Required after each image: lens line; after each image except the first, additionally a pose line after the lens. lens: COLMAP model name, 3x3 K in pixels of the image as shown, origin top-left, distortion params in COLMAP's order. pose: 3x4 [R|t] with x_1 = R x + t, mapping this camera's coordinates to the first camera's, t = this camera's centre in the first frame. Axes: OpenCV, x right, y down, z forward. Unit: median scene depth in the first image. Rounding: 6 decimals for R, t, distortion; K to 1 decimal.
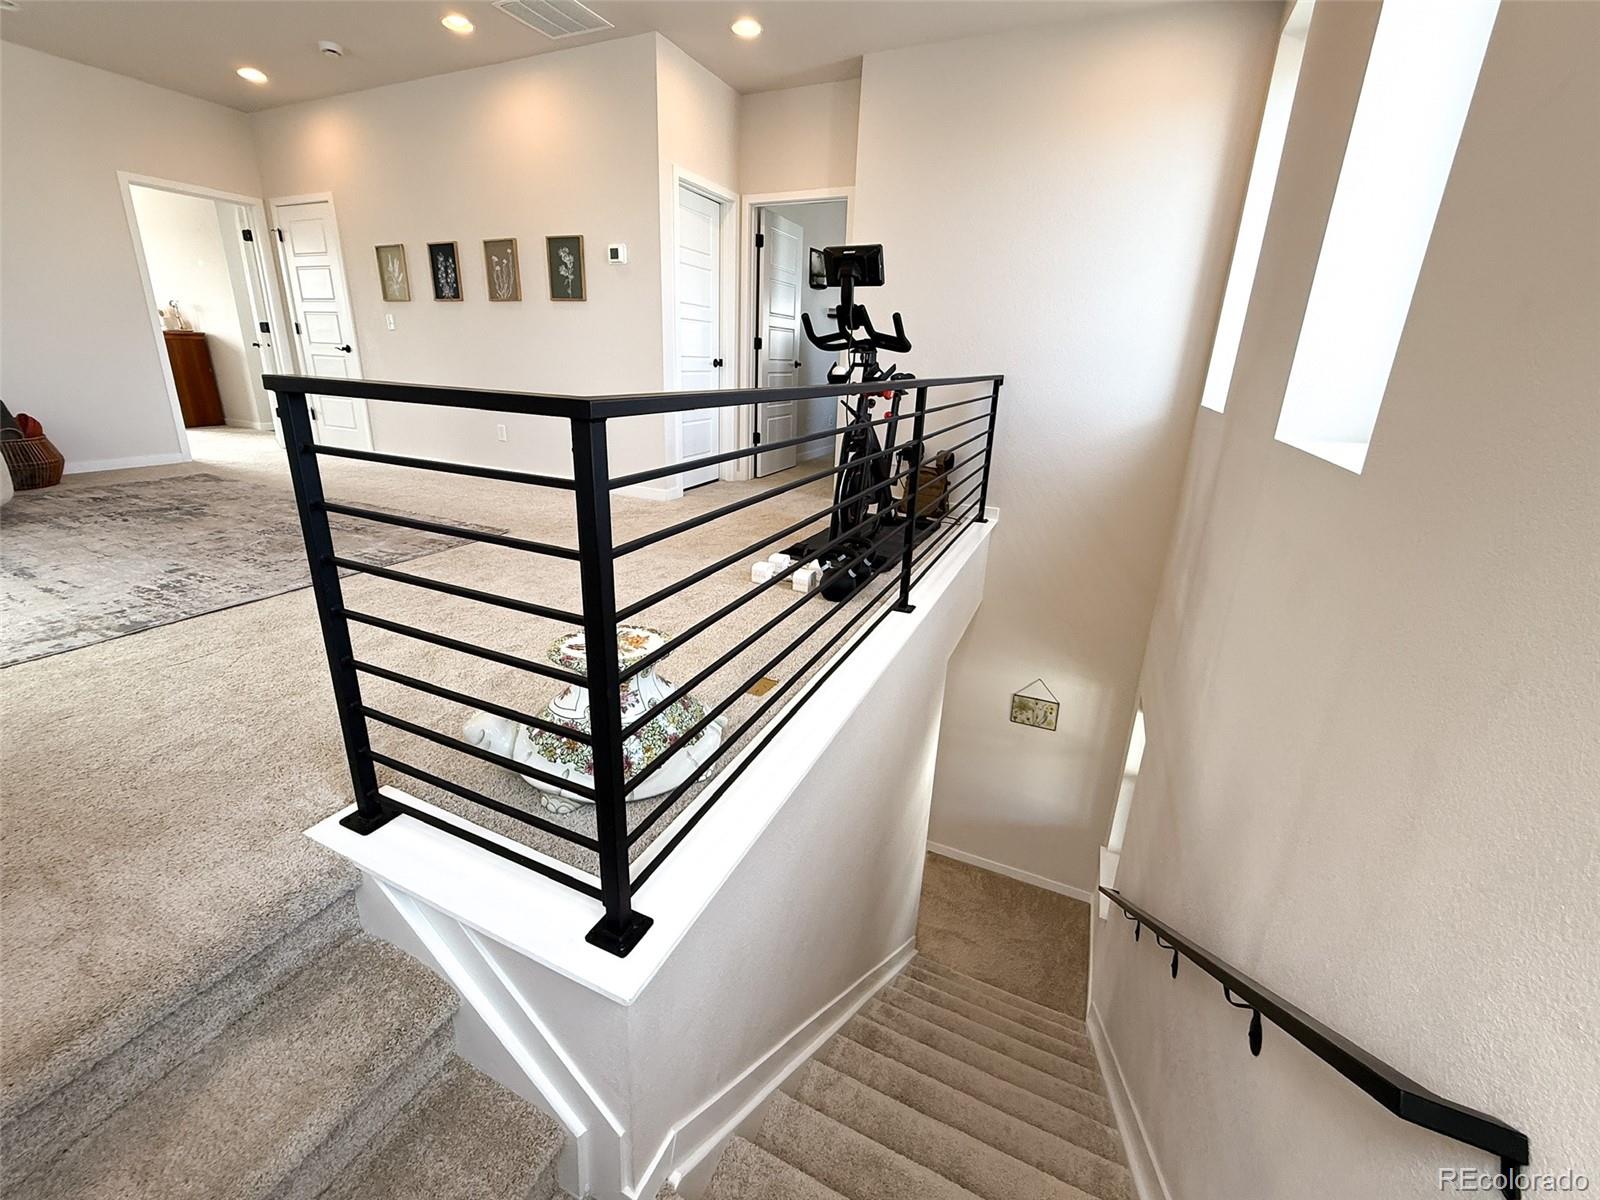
lens RADIAL K [[661.2, 0, 795.9], [0, 661.2, 565.5], [0, 0, 1]] dist [-0.001758, -0.000374]
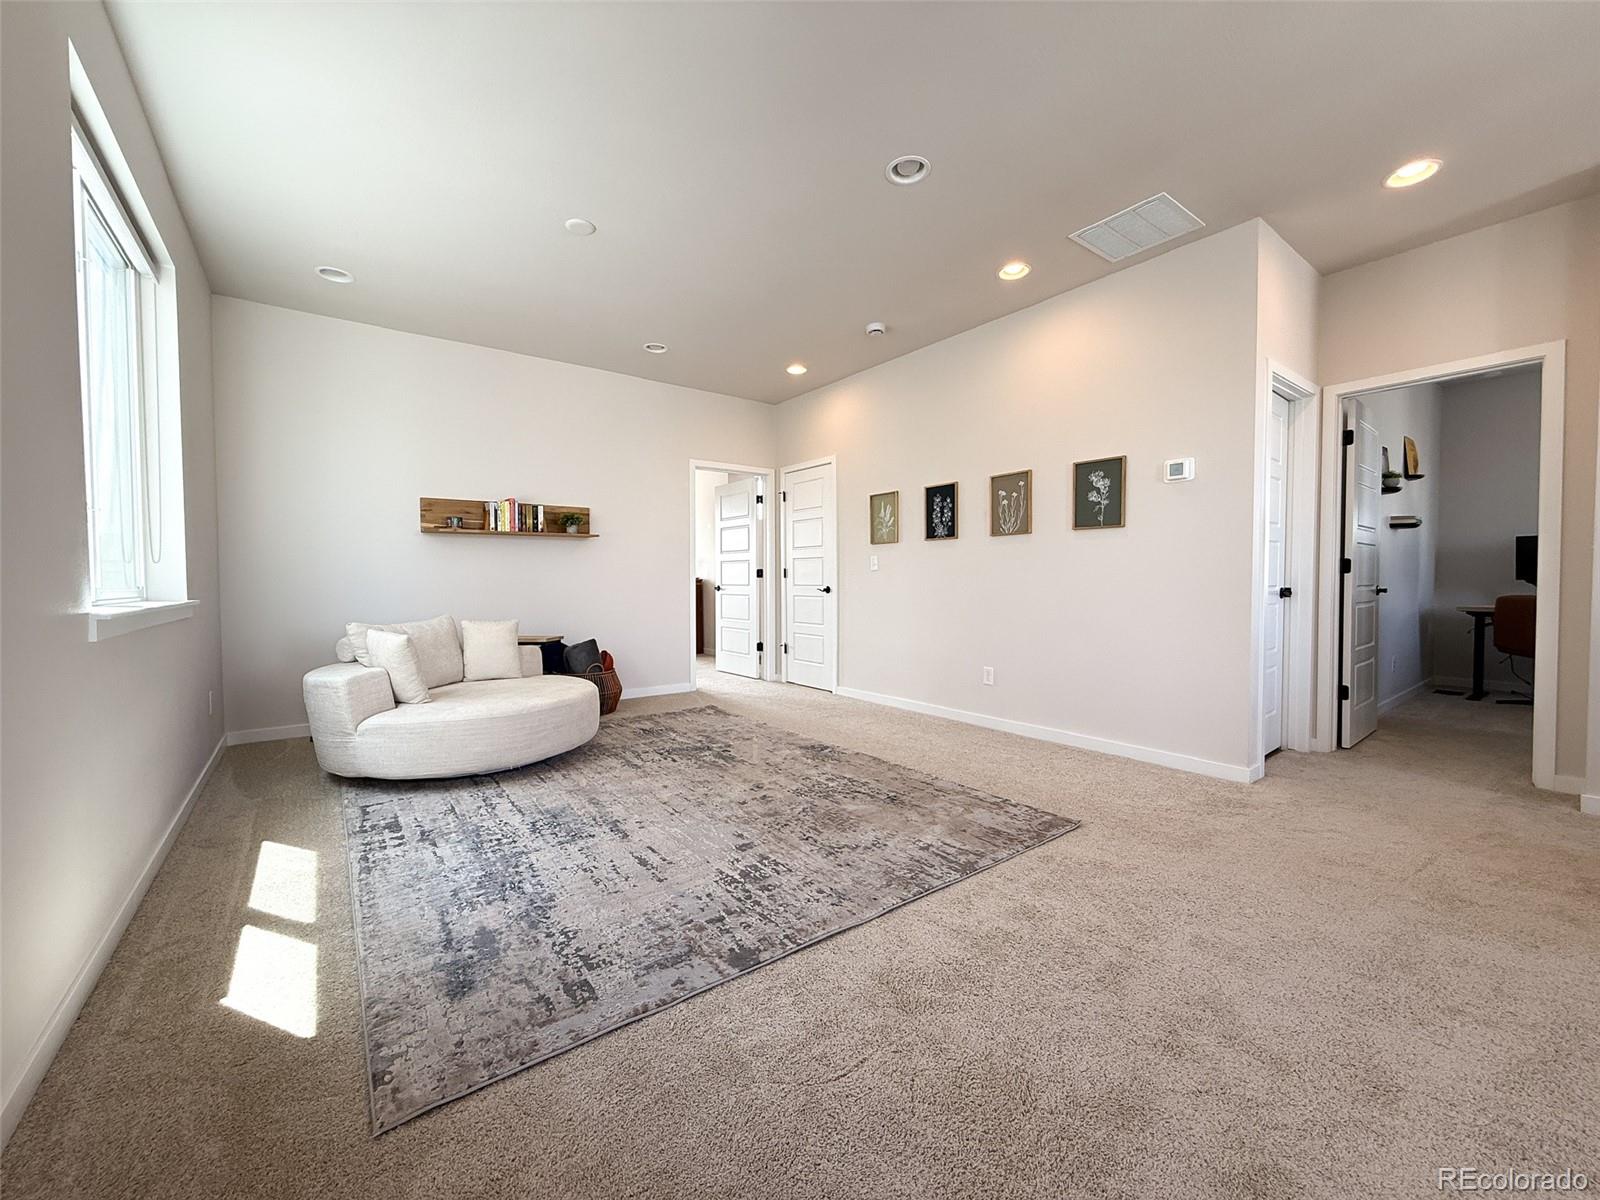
lens RADIAL K [[643.2, 0, 793.2], [0, 643.2, 599.8], [0, 0, 1]] dist [0.001198, -0.000134]
pose [[0.876565, -0.023995, -0.480685, -0.271878], [-0.110601, 0.961984, -0.249709, -0.057900], [0.468403, 0.272050, 0.840588, 0.134141]]
